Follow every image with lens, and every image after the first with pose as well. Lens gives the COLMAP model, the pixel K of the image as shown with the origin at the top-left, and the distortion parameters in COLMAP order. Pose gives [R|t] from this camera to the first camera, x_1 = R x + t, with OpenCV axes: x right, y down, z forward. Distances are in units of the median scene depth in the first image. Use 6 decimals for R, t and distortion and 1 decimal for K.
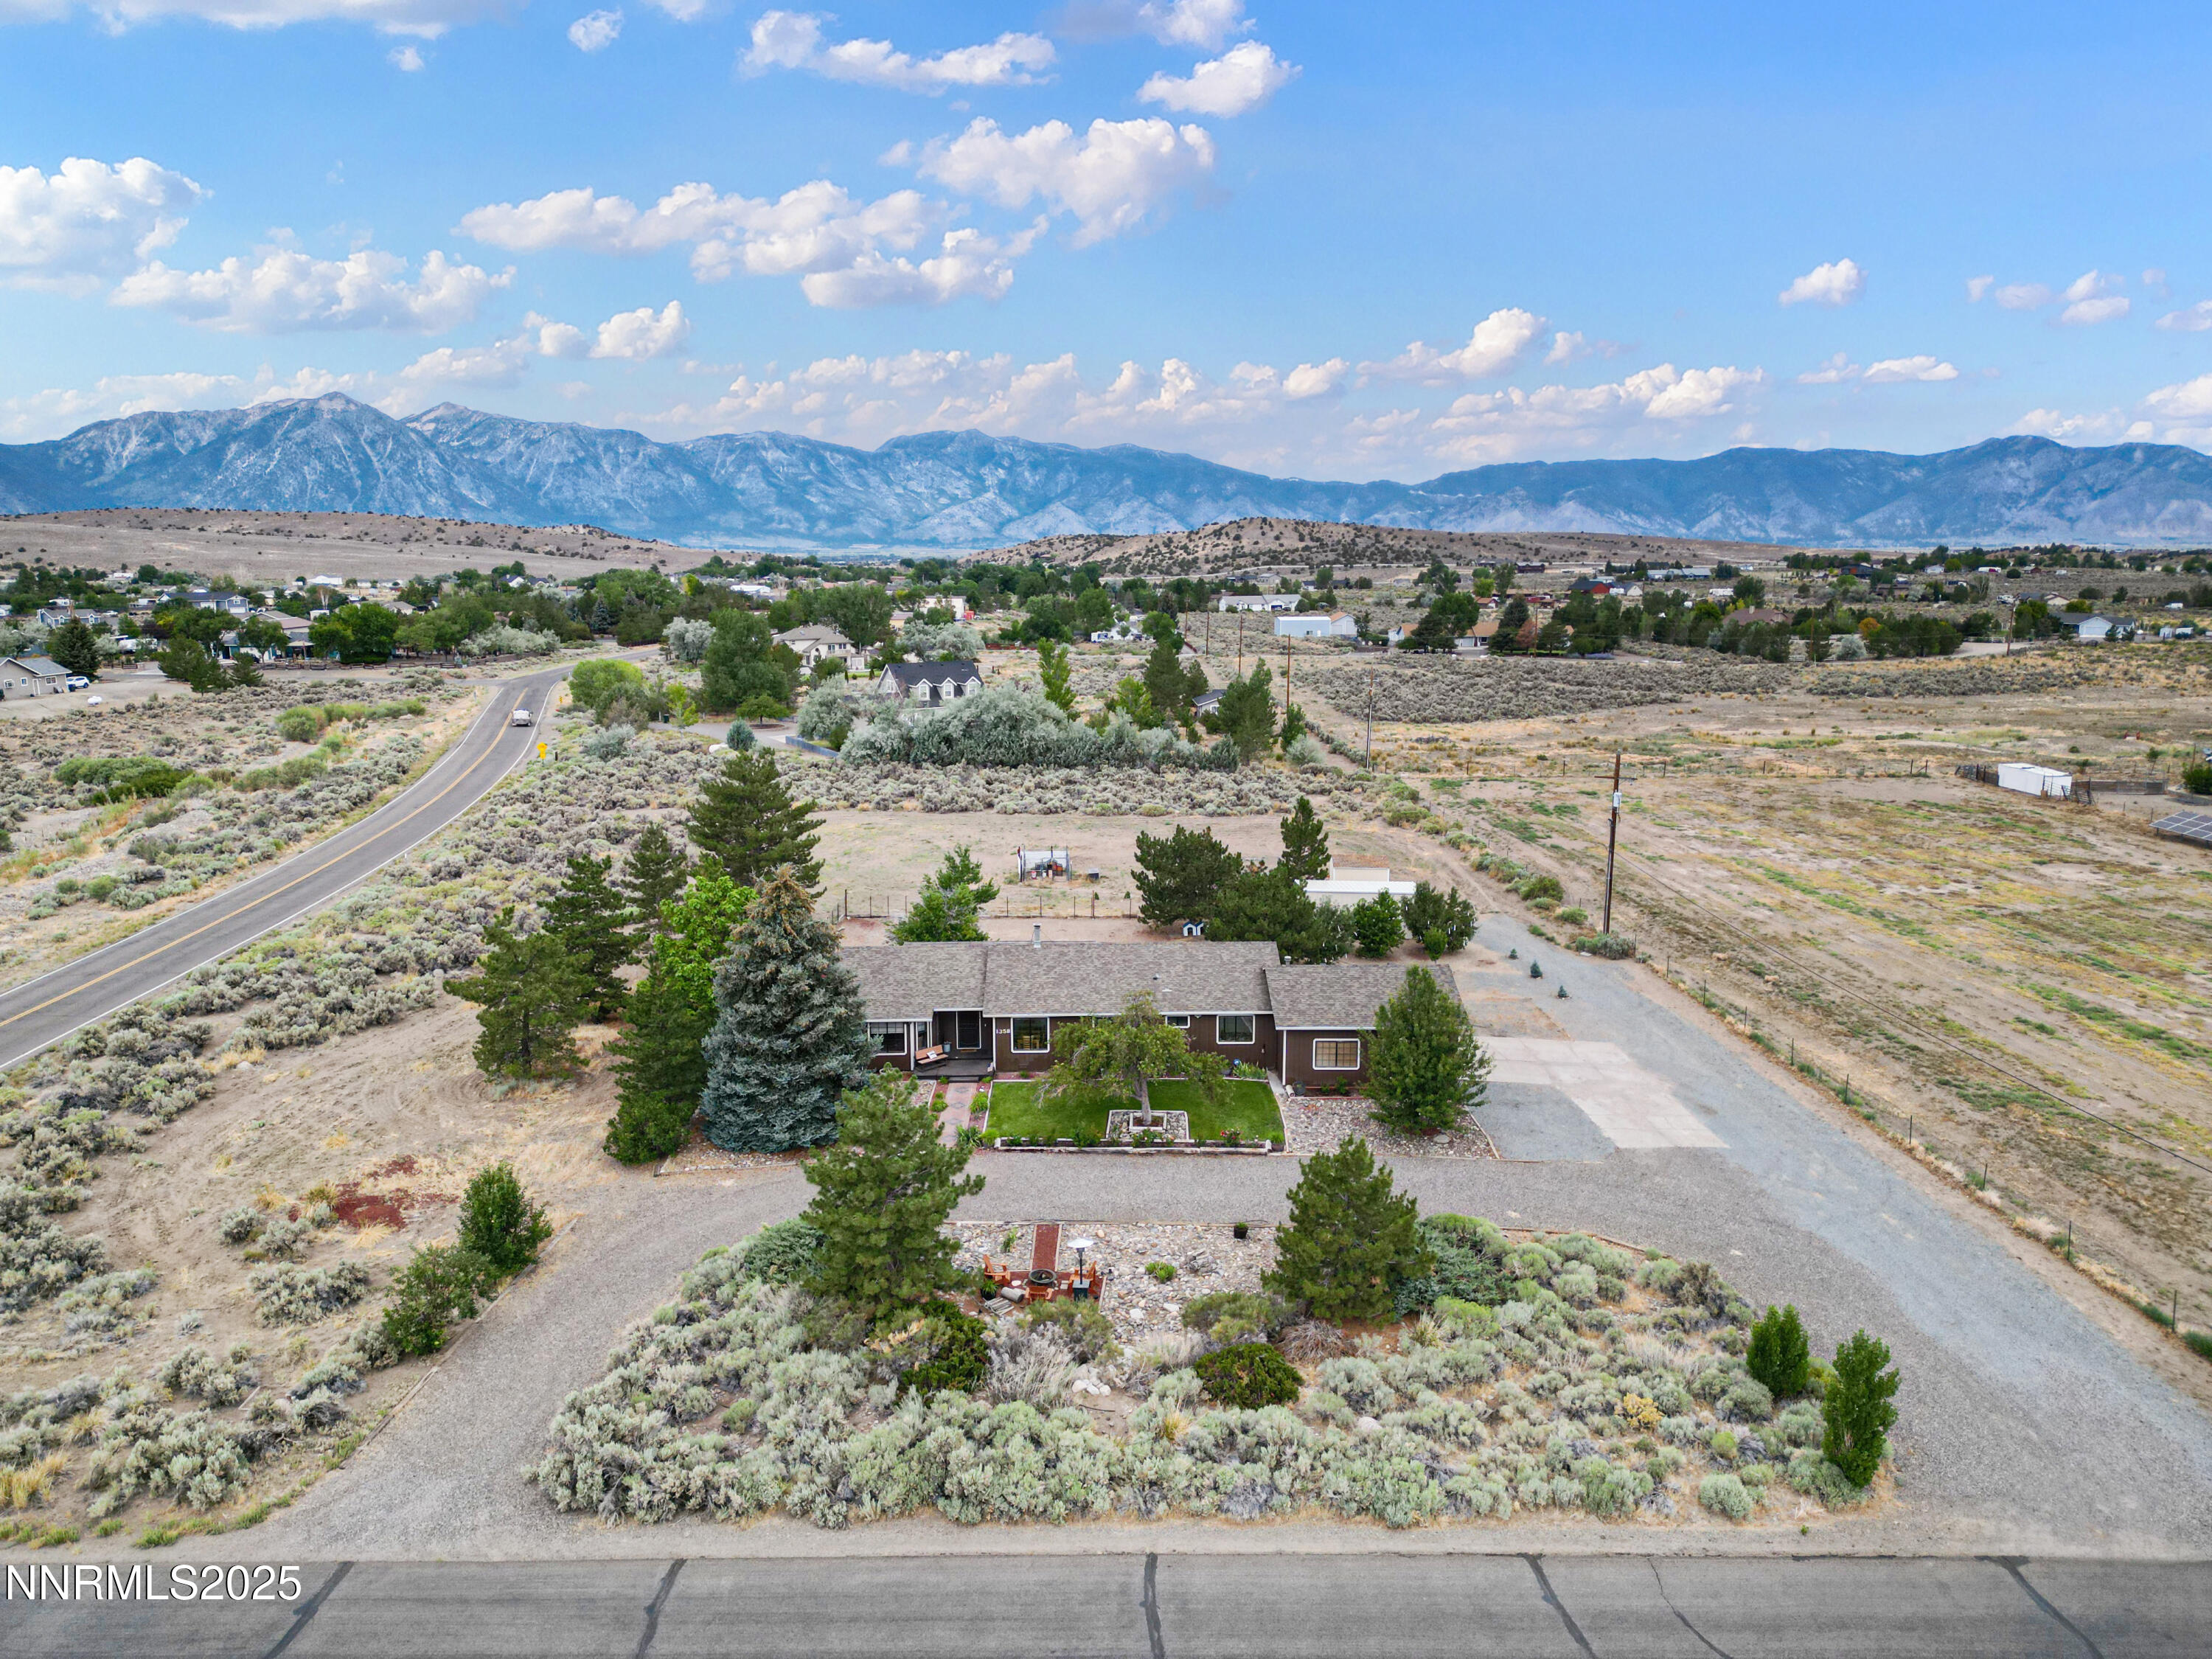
lens RADIAL K [[1543.0, 0, 1110.1], [0, 1543.0, 835.1], [0, 0, 1]] dist [0.083369, -0.087011]
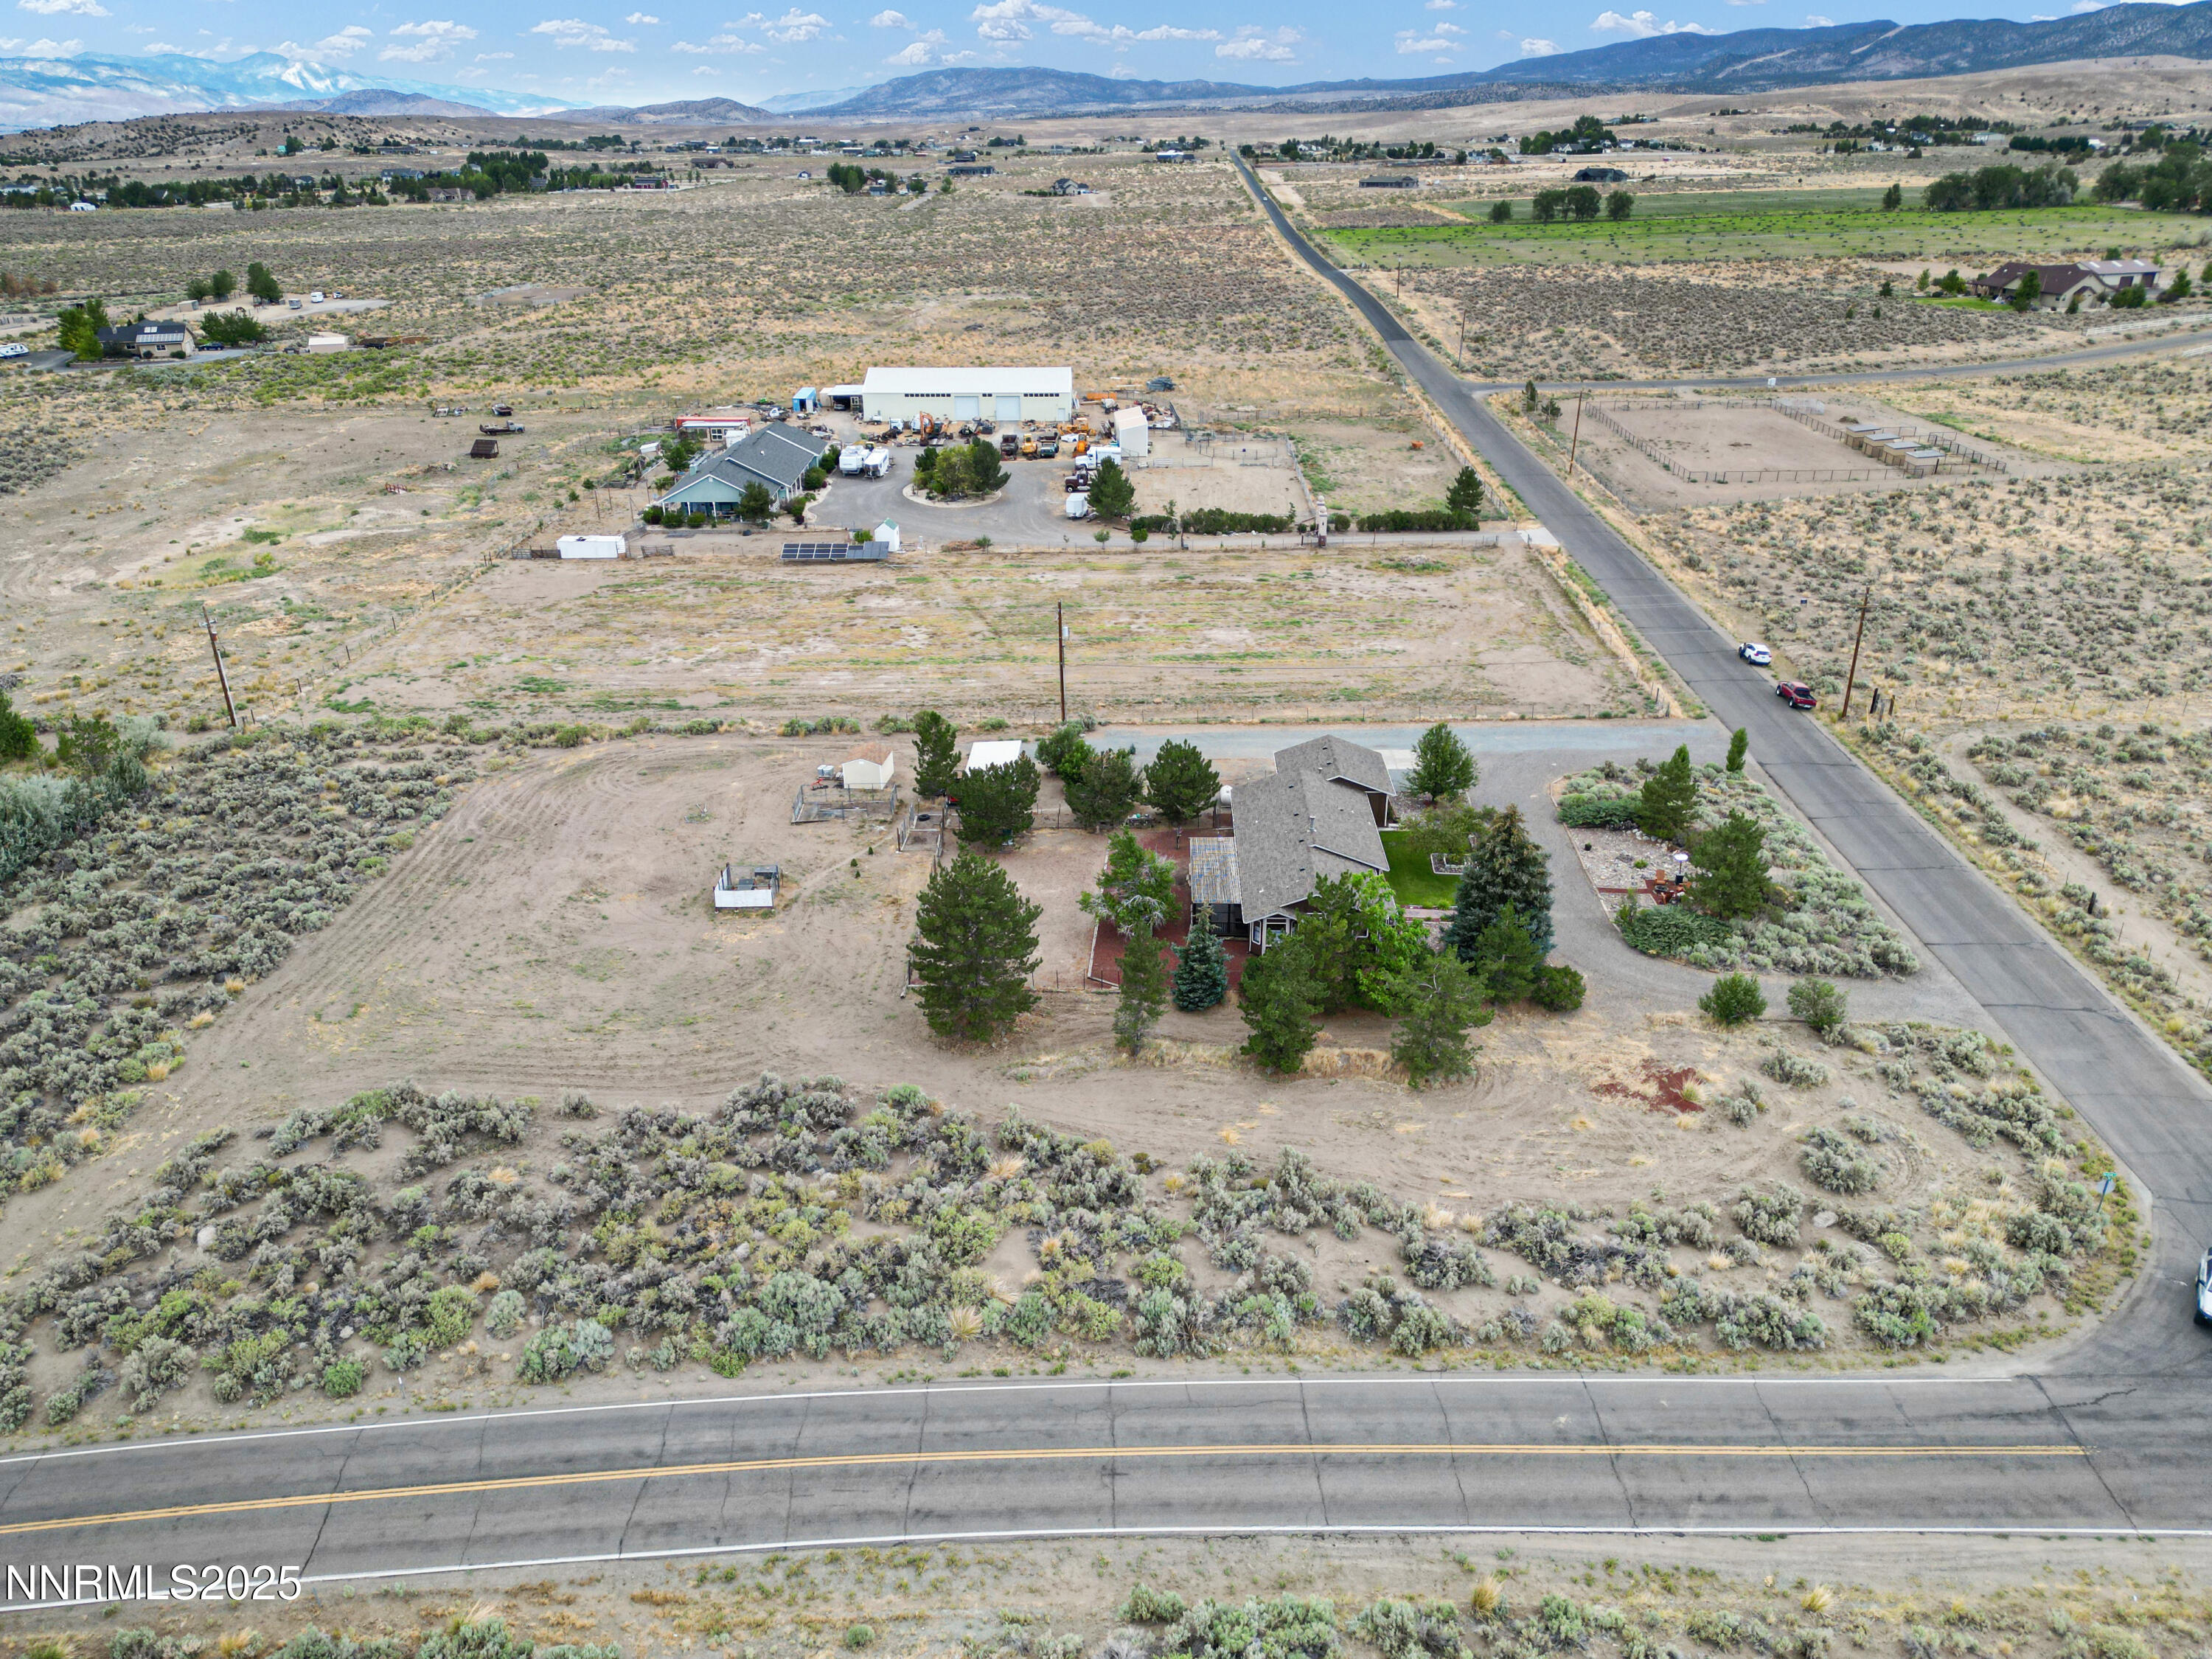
lens RADIAL K [[1543.0, 0, 1110.1], [0, 1543.0, 835.1], [0, 0, 1]] dist [0.083369, -0.087011]
pose [[0.050516, -0.415751, 0.908075, -0.644687], [0.195115, 0.895823, 0.399288, -0.252900], [-0.979479, 0.157009, 0.126373, 0.472373]]
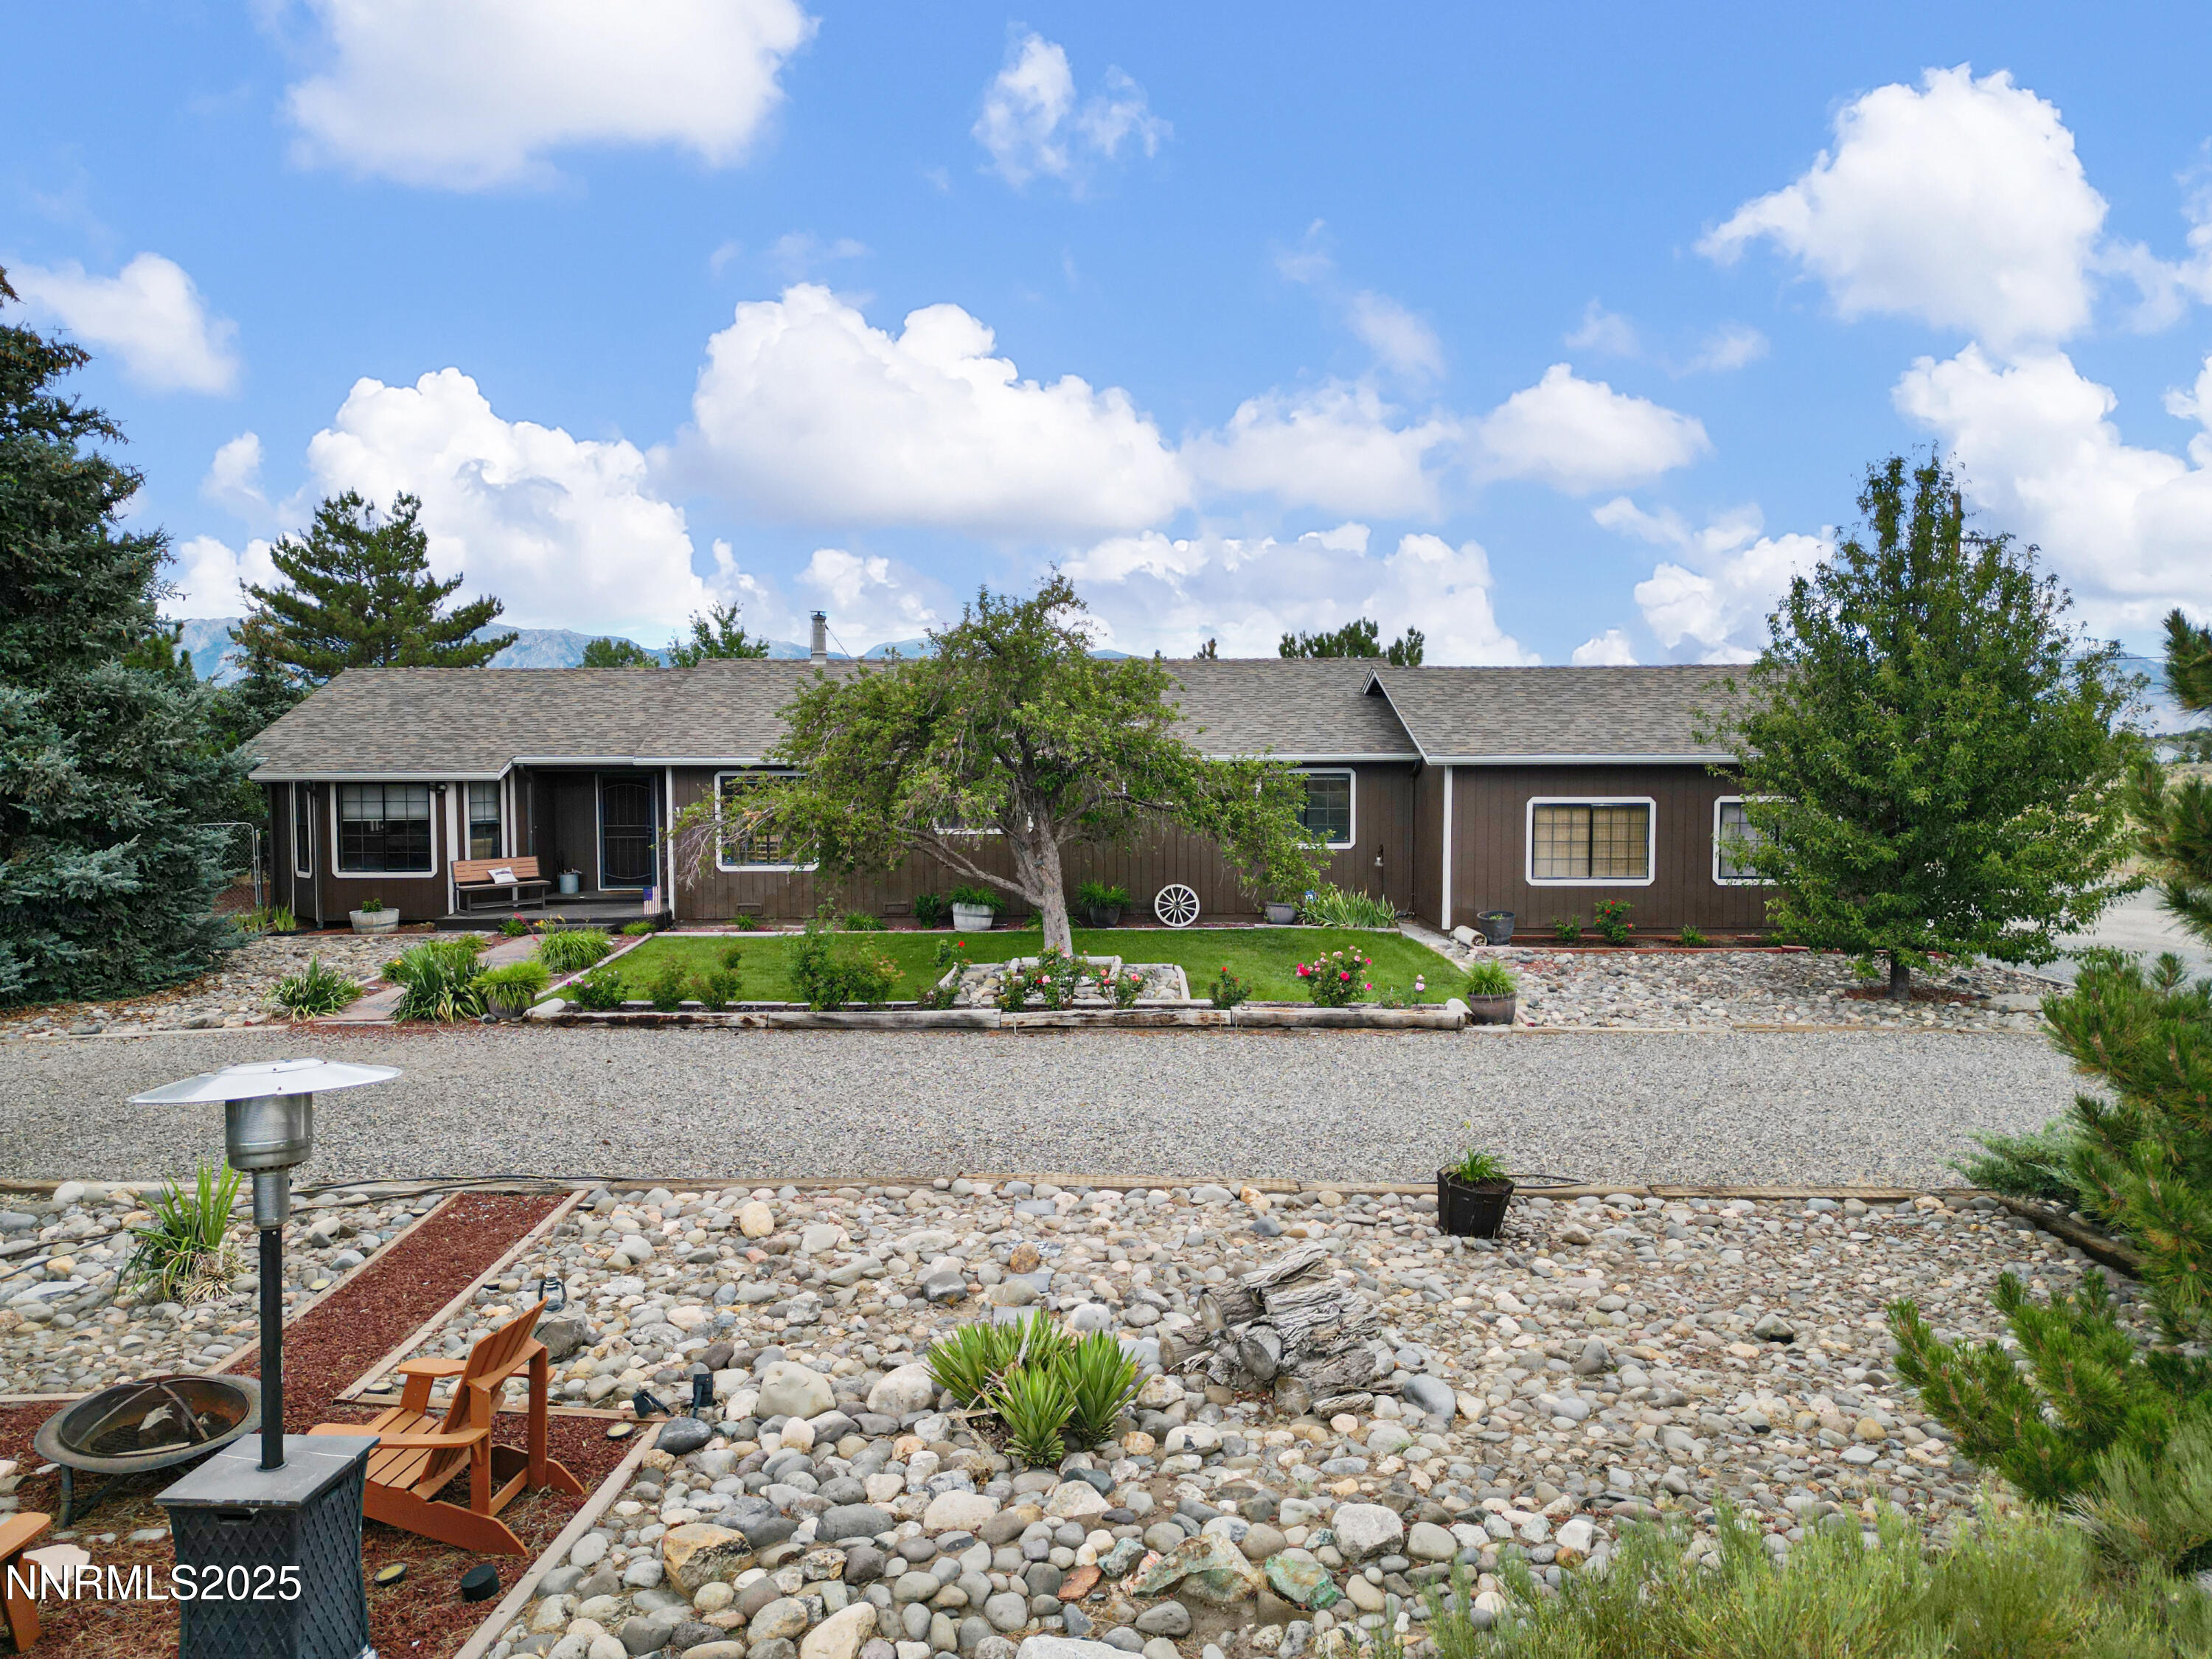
lens RADIAL K [[1543.0, 0, 1110.1], [0, 1543.0, 835.1], [0, 0, 1]] dist [0.083369, -0.087011]
pose [[0.999939, -0.001209, 0.010965, 0.012727], [0.002646, 0.991257, -0.131918, 0.081285], [-0.010710, 0.131939, 0.991200, 0.276421]]
